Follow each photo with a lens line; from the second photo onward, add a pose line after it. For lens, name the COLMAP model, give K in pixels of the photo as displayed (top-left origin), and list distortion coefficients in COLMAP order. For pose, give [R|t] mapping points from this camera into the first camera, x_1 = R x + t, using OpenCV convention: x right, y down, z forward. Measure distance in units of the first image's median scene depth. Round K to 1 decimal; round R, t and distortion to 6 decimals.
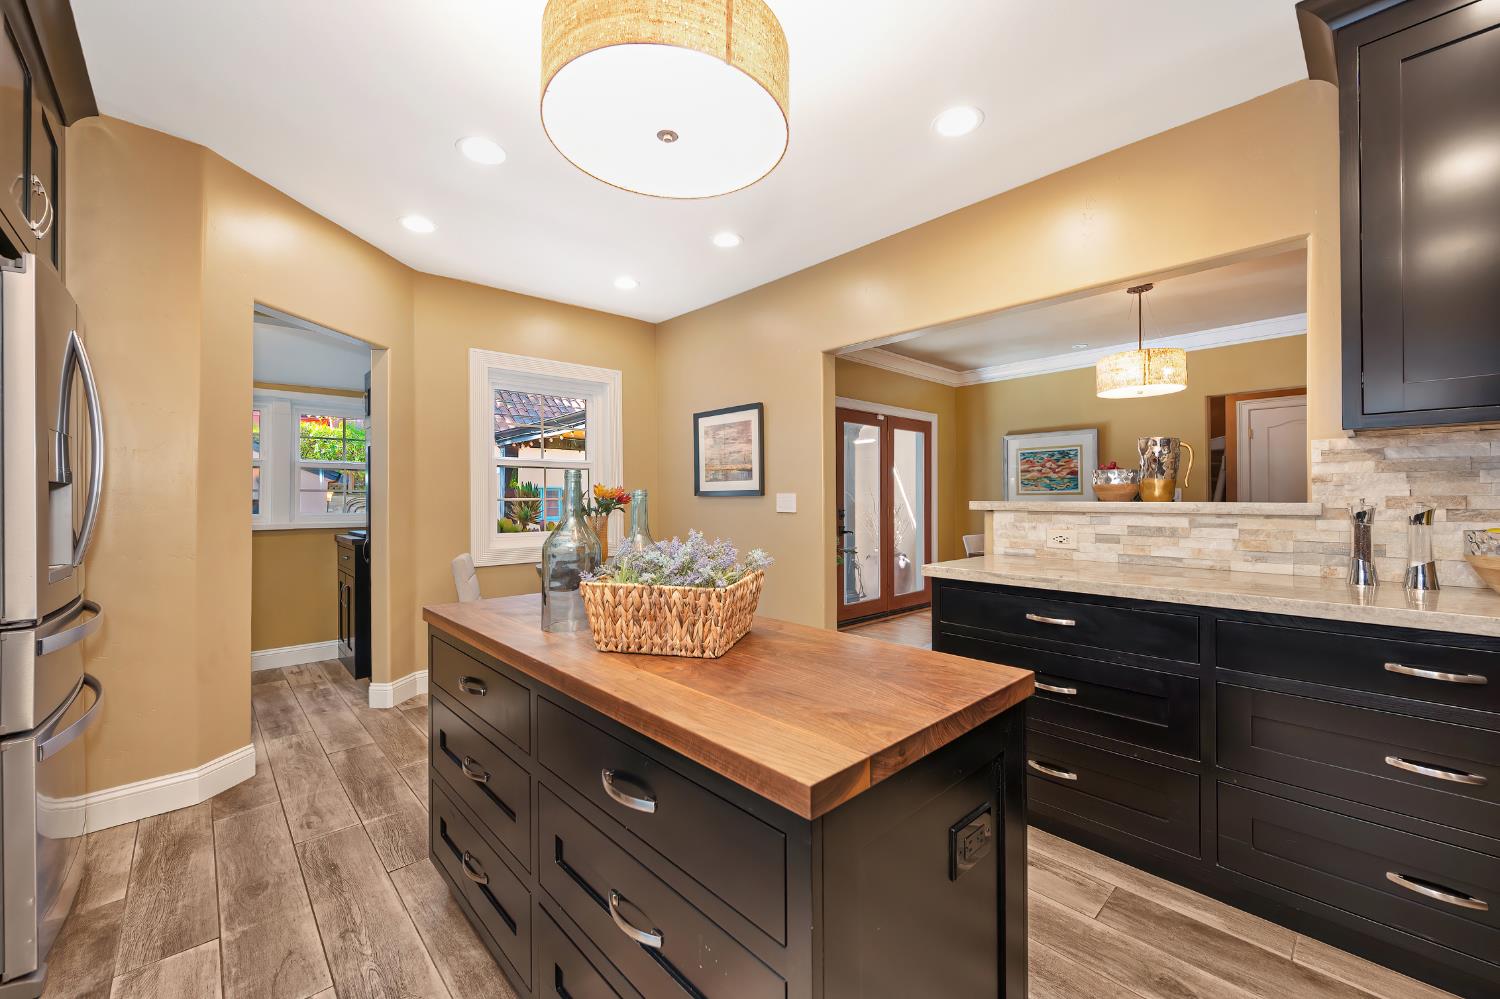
lens RADIAL K [[593.9, 0, 748.4], [0, 593.9, 491.2], [0, 0, 1]] dist [0.002683, 0.000281]
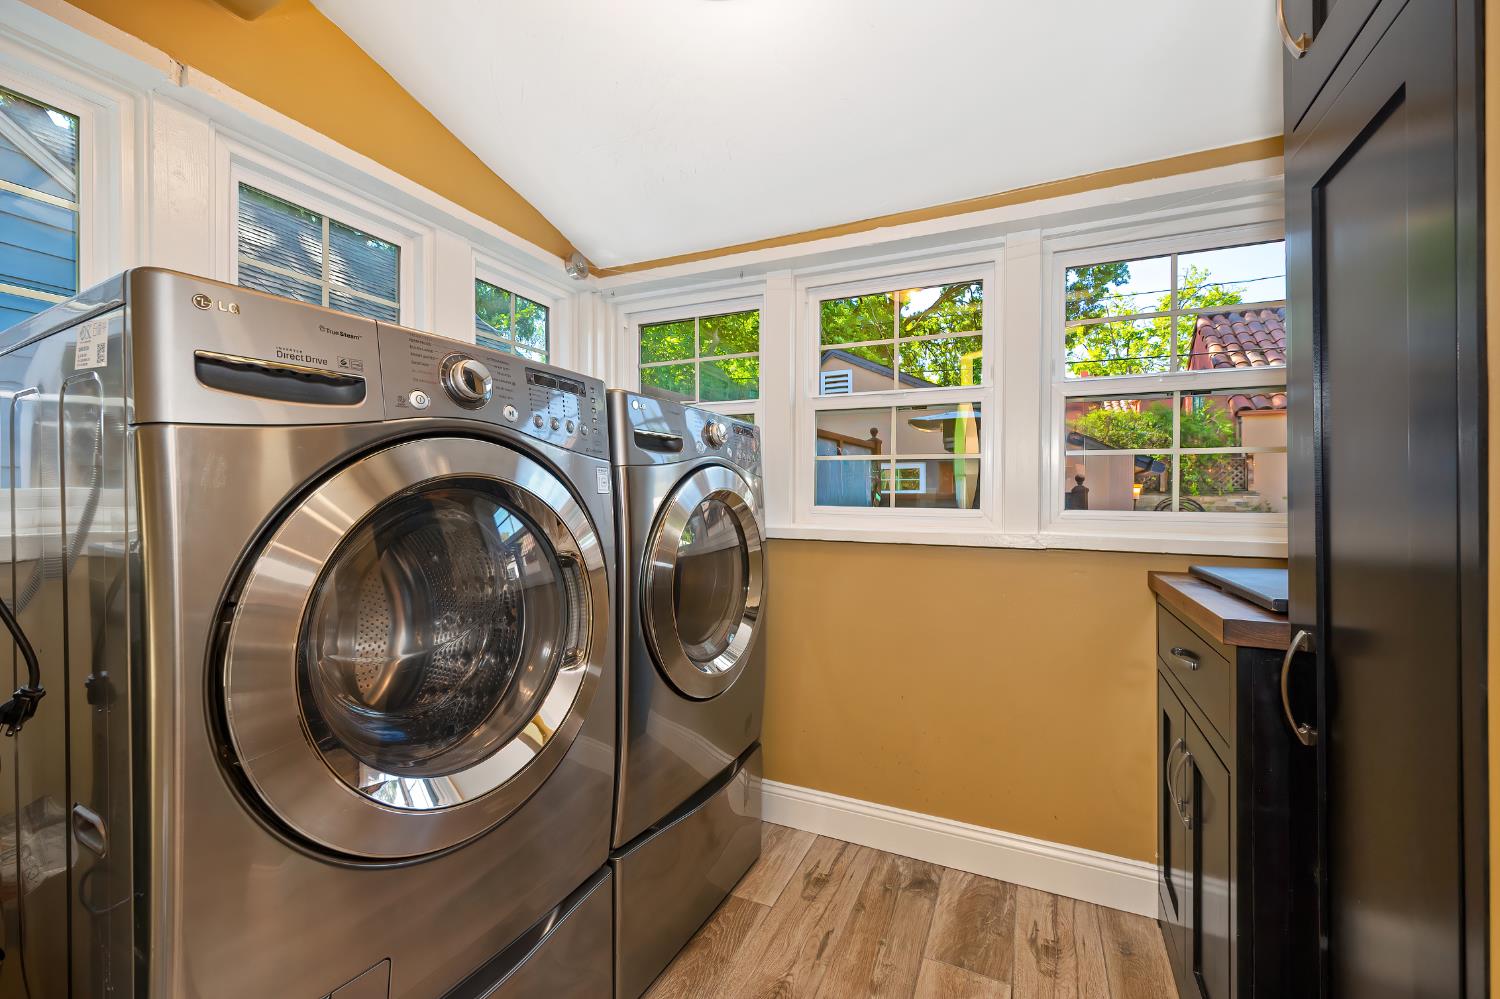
lens RADIAL K [[593.9, 0, 753.9], [0, 593.9, 504.0], [0, 0, 1]] dist [0.002683, 0.000281]
pose [[0.375698, 0.003121, -0.926737, -0.502060], [-0.000778, 0.999995, 0.003052, 0.036130], [0.926742, -0.000426, 0.375698, 0.715359]]
